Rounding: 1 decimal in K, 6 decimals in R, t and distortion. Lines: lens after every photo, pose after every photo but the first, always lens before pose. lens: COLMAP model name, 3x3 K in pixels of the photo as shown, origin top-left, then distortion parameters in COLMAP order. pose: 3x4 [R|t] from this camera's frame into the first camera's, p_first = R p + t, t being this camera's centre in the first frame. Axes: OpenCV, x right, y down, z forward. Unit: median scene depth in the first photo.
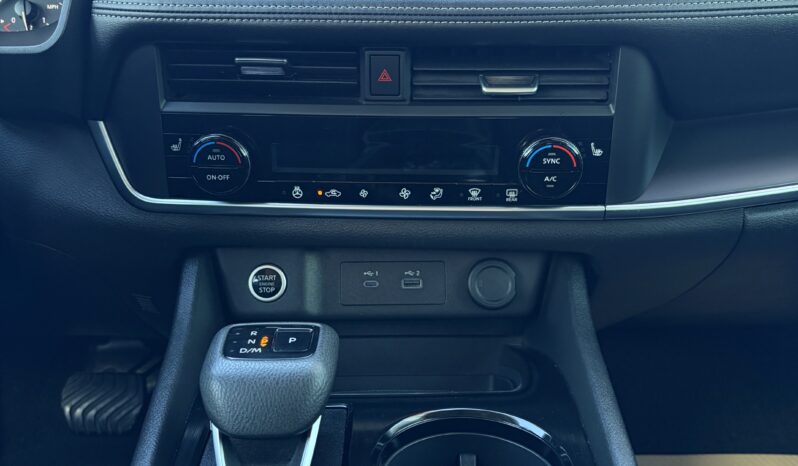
lens RADIAL K [[811.0, 0, 399.0], [0, 811.0, 233.0], [0, 0, 1]] dist [0.116173, -0.426698]
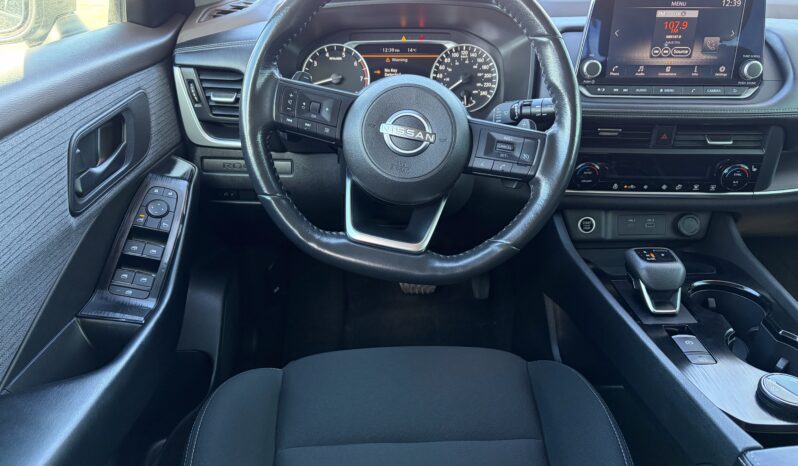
lens RADIAL K [[591.0, 0, 399.0], [0, 591.0, 233.0], [0, 0, 1]] dist [0.001161, -0.003202]
pose [[0.999947, -0.006416, 0.008109, -0.758322], [0.005284, 0.991154, 0.132615, -0.146506], [-0.008888, -0.132565, 0.991135, -0.643787]]
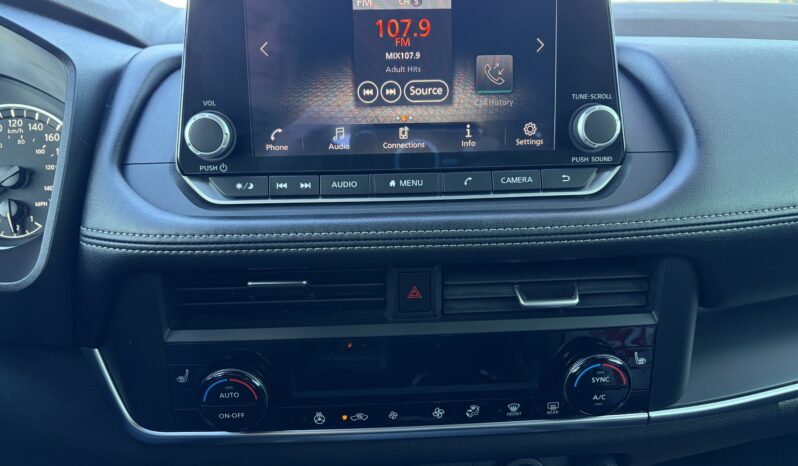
lens RADIAL K [[609.5, 0, 399.0], [0, 609.5, 233.0], [0, 0, 1]] dist [0.008431, -0.089775]
pose [[0.994593, -0.043392, 0.094345, -0.095367], [0.049191, 0.996983, -0.060038, -0.217240], [-0.091455, 0.064355, 0.993728, 0.314682]]
